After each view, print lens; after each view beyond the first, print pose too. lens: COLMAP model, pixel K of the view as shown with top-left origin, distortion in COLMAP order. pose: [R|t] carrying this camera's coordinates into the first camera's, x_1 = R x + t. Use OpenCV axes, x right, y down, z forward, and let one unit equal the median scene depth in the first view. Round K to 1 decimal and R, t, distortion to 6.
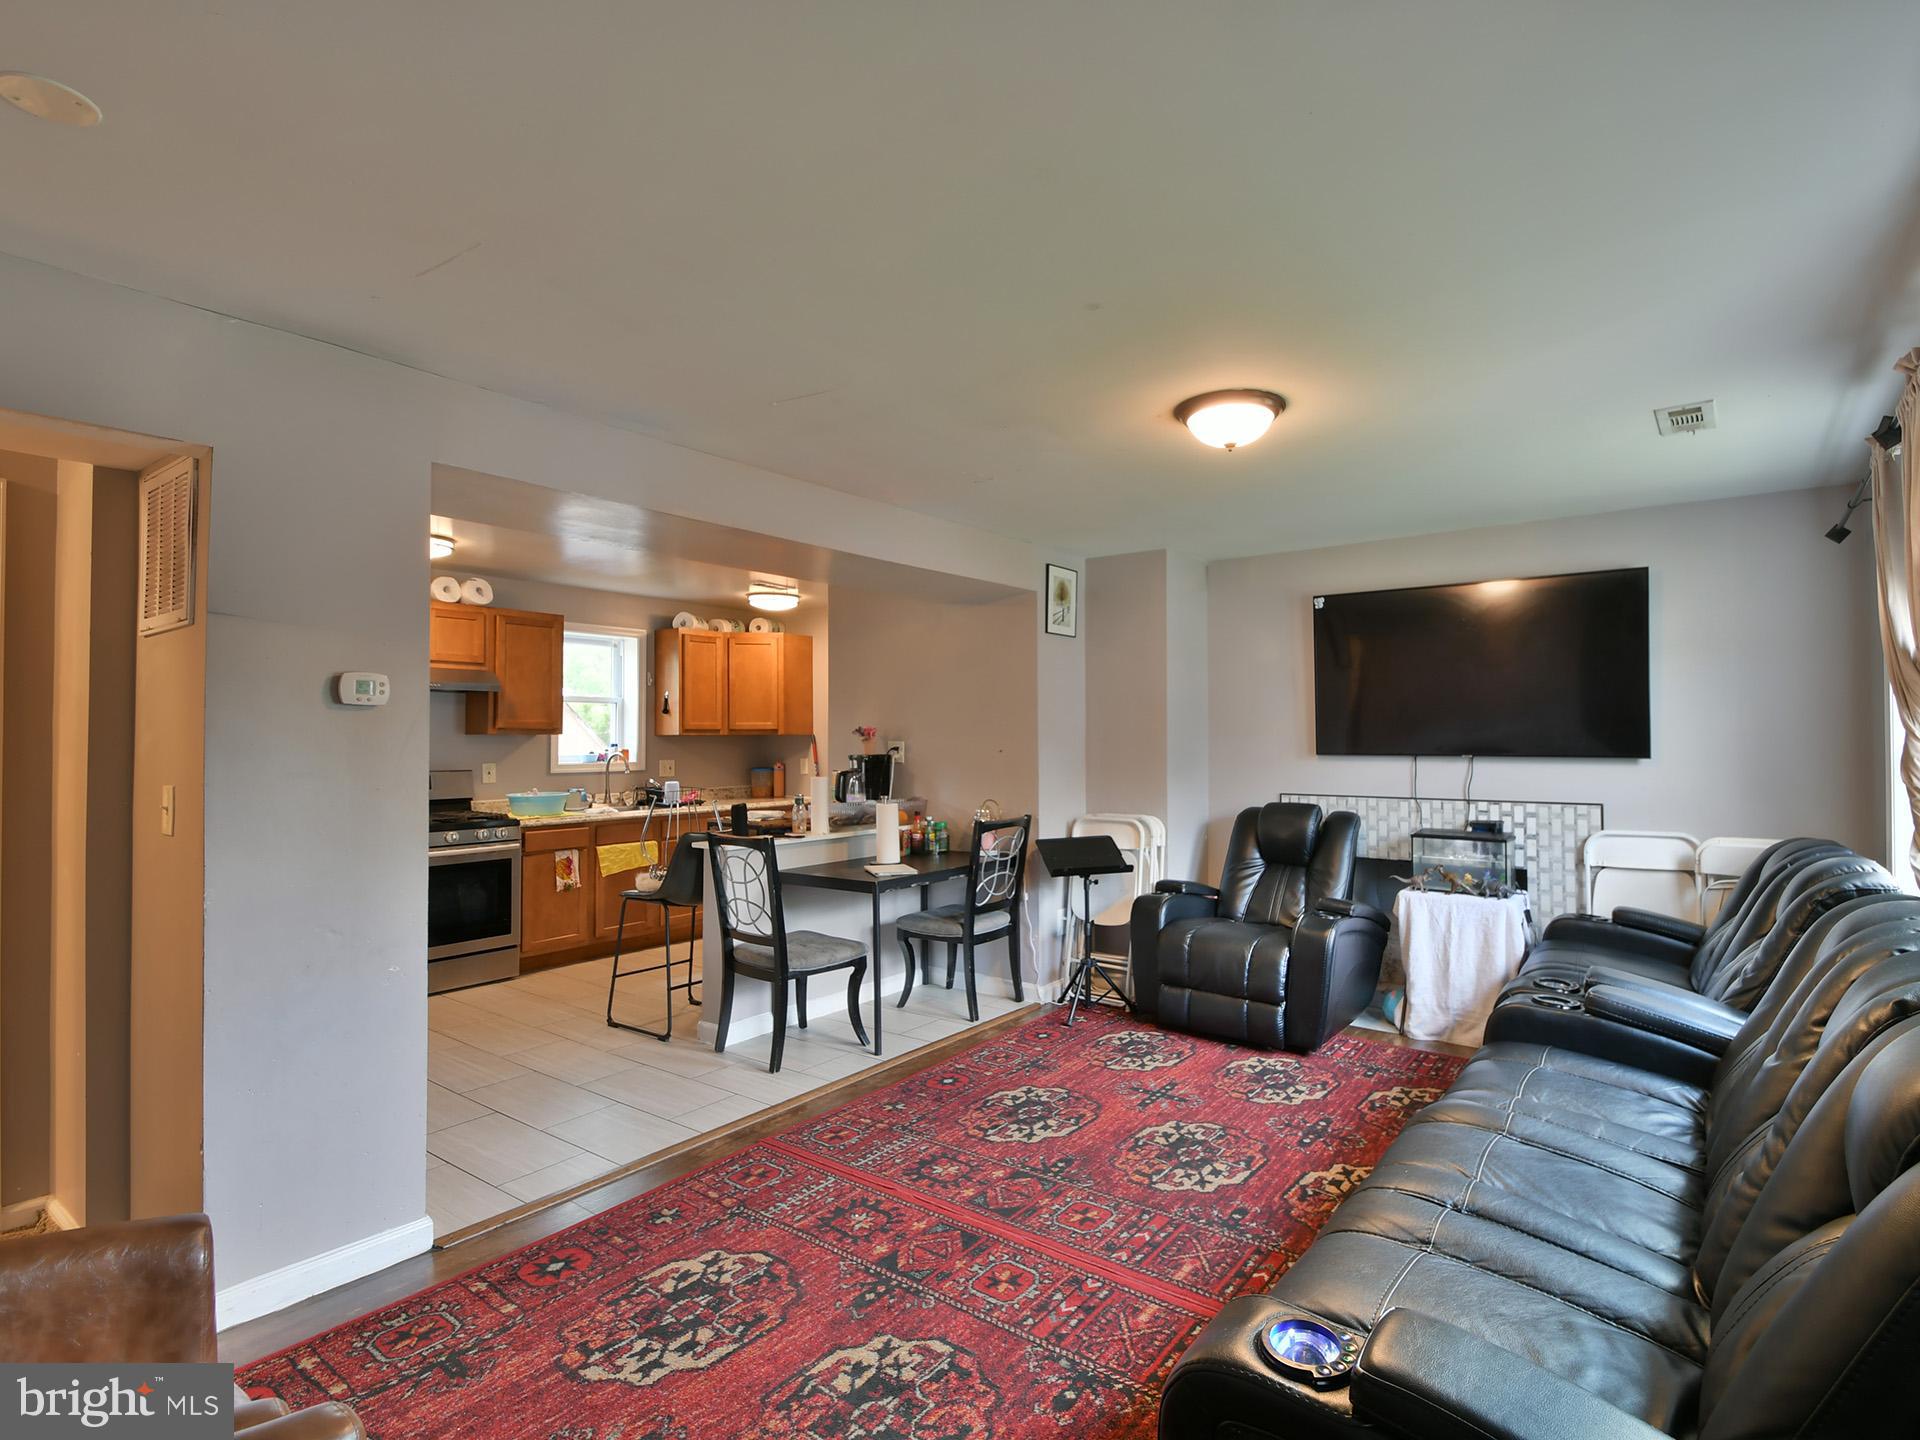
lens RADIAL K [[976.6, 0, 997.2], [0, 976.6, 717.3], [0, 0, 1]] dist [-0.015352, -0.000688]
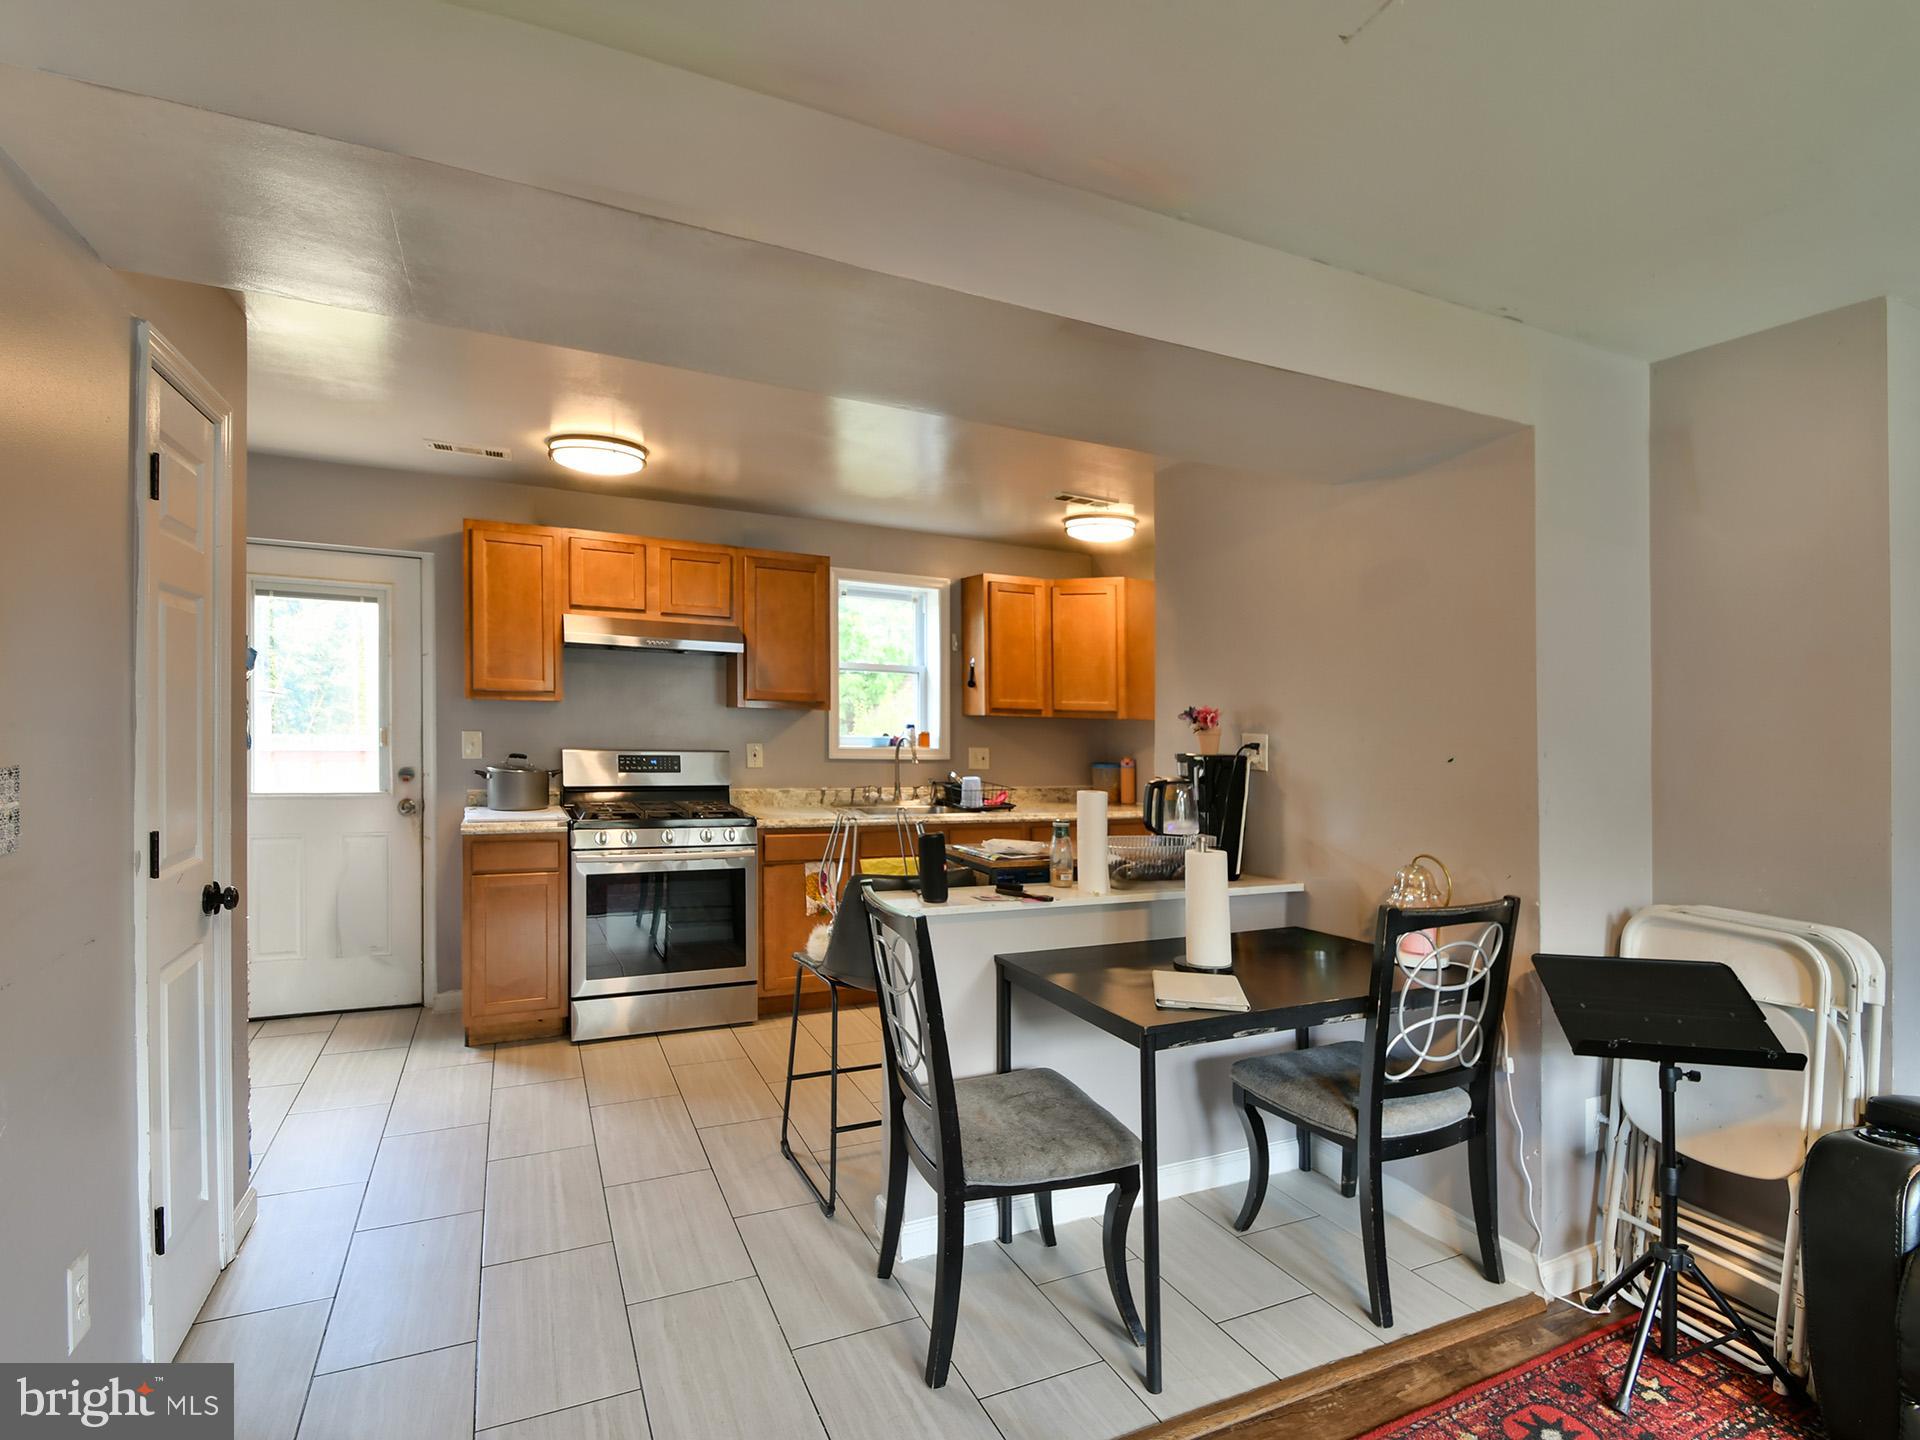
lens RADIAL K [[956.2, 0, 977.7], [0, 956.2, 666.1], [0, 0, 1]] dist [0.011737, -0.001343]
pose [[0.885399, 0.001501, -0.464829, 0.017336], [-0.020758, 0.999125, -0.036313, 0.008912], [0.464368, 0.041800, 0.884655, 0.437519]]
